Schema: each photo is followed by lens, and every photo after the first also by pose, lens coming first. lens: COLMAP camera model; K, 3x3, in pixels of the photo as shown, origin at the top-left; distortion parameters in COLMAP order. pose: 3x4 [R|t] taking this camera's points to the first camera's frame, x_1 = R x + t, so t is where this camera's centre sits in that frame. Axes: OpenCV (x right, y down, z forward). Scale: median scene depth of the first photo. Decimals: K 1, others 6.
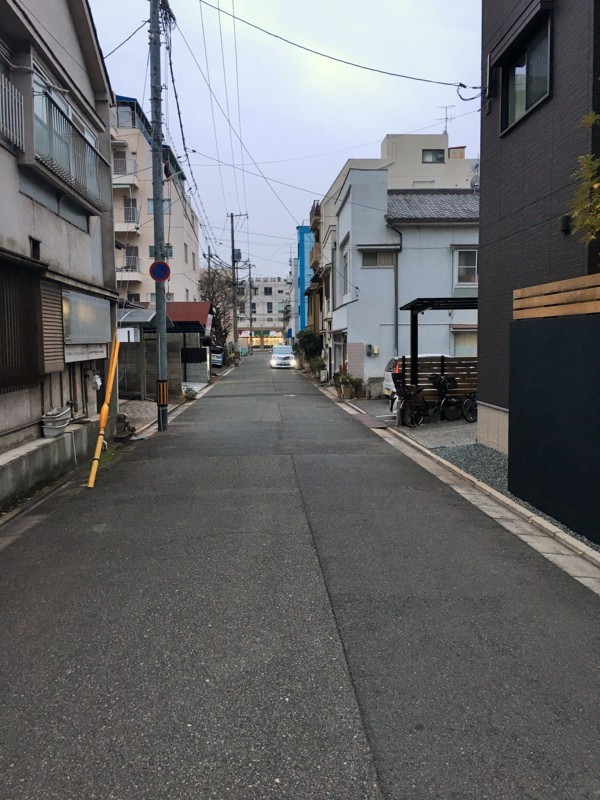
lens RADIAL K [[675.1, 0, 300.7], [0, 675.1, 400.3], [0, 0, 1]] dist [0.016760, -0.007314]
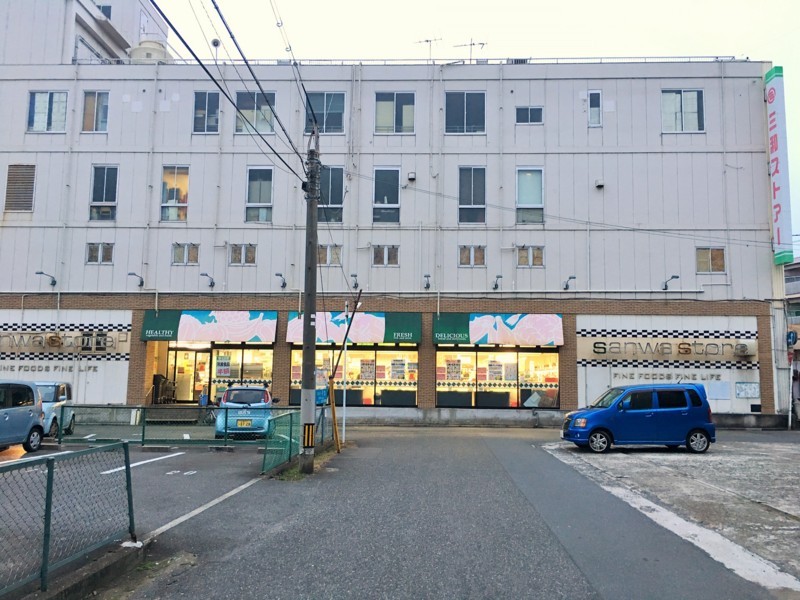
lens RADIAL K [[675.1, 0, 401.5], [0, 675.1, 299.1], [0, 0, 1]] dist [0.016760, -0.007314]
pose [[0.995141, 0.012712, -0.097633, -0.046599], [-0.031030, 0.981588, -0.188475, -0.071485], [0.093440, 0.190589, 0.977213, 0.816625]]
